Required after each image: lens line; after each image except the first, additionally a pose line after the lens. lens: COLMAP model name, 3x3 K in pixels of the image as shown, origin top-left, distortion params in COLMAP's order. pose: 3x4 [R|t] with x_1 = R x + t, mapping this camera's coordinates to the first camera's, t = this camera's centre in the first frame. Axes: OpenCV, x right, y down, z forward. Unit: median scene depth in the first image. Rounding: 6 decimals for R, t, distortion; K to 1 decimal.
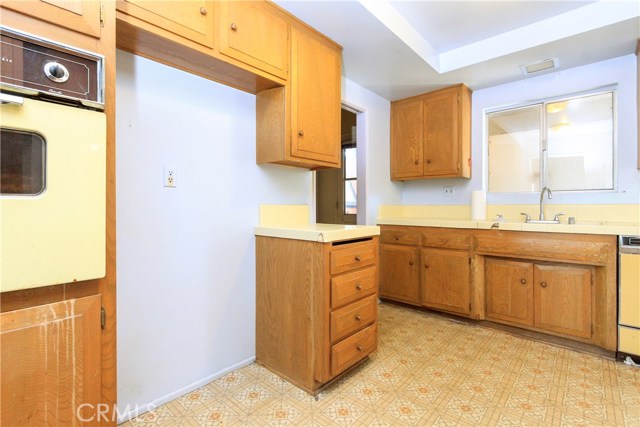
lens RADIAL K [[305.0, 0, 302.7], [0, 305.0, 204.9], [0, 0, 1]] dist [0.015858, 0.000375]
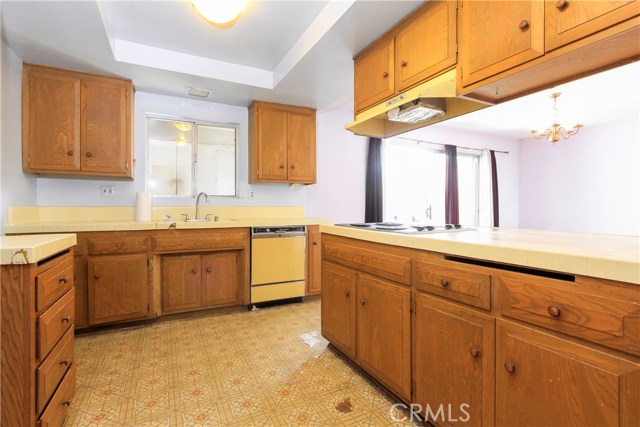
lens RADIAL K [[305.0, 0, 316.3], [0, 305.0, 210.0], [0, 0, 1]] dist [0.015858, 0.000375]
pose [[0.365421, -0.005336, 0.930827, -0.196208], [-0.004392, 0.999963, 0.007456, 0.002369], [-0.930832, -0.006813, 0.365384, 0.128725]]
